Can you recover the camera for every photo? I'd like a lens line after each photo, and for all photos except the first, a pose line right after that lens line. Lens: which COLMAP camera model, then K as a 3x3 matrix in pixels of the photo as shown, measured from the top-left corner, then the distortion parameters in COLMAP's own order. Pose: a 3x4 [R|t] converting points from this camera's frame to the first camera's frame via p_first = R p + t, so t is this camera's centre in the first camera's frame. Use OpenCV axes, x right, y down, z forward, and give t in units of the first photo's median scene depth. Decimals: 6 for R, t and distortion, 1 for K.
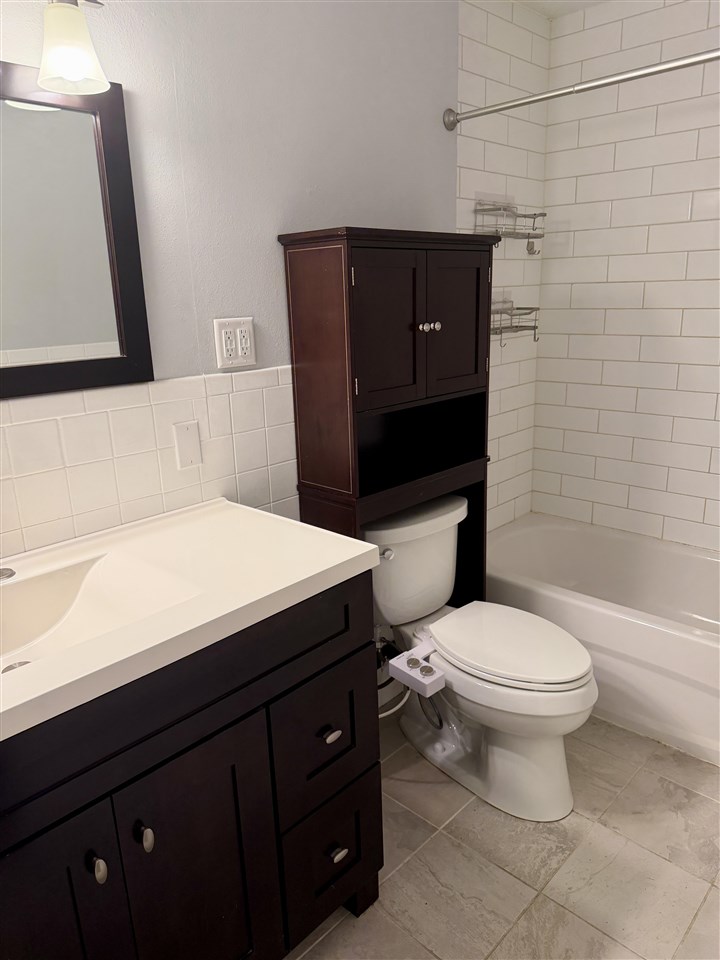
lens RADIAL K [[679.8, 0, 363.7], [0, 679.8, 475.0], [0, 0, 1]] dist [0.083375, -0.082448]
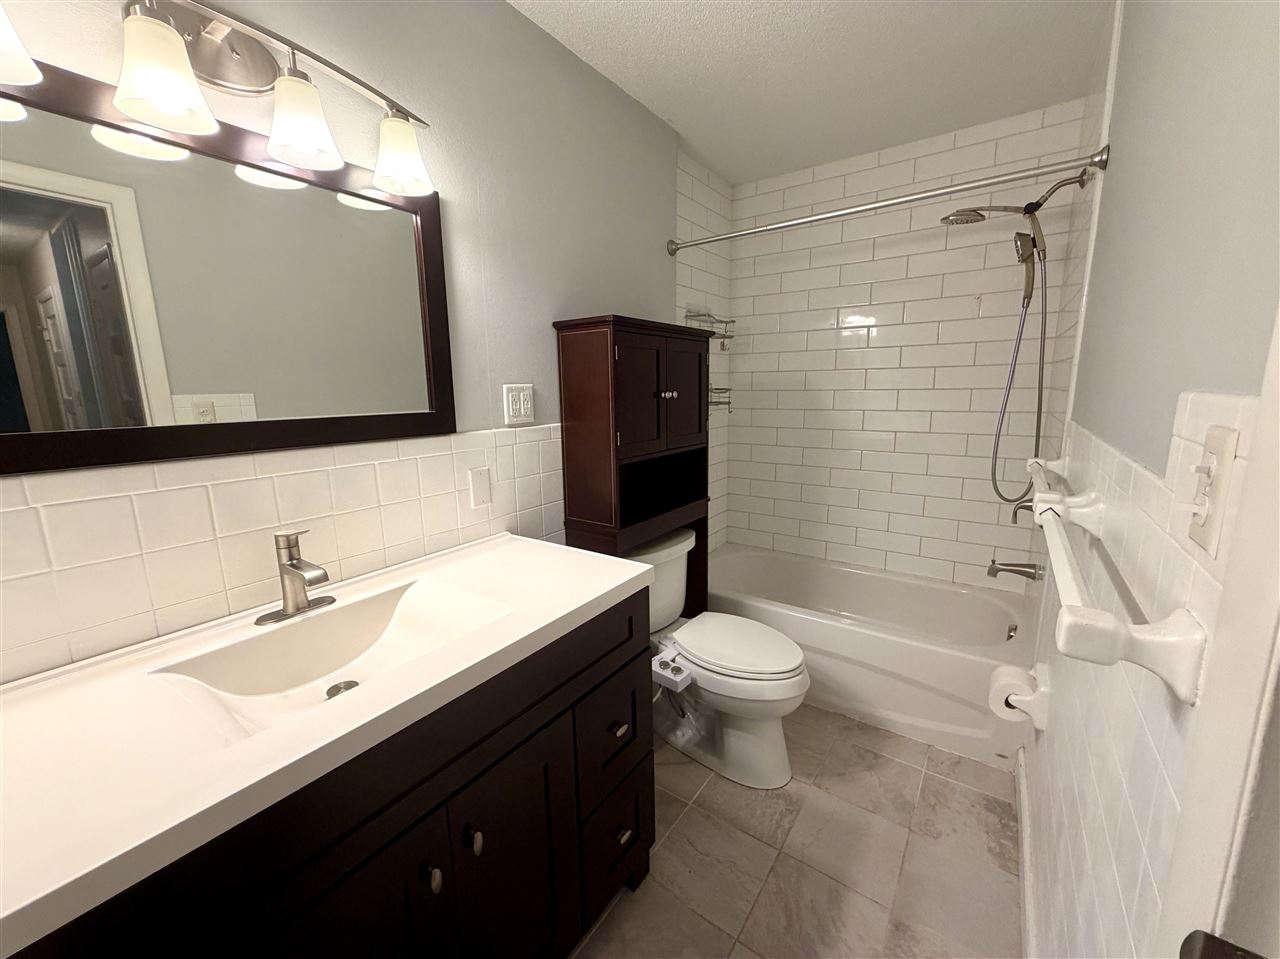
lens RADIAL K [[513.0, 0, 638.3], [0, 513.0, 478.0], [0, 0, 1]] dist [0.017517, 0.000929]
pose [[0.990243, -0.009919, 0.138996, -0.104367], [0.022196, 0.995956, -0.087062, 0.022690], [-0.137570, 0.089297, 0.986459, 0.073794]]
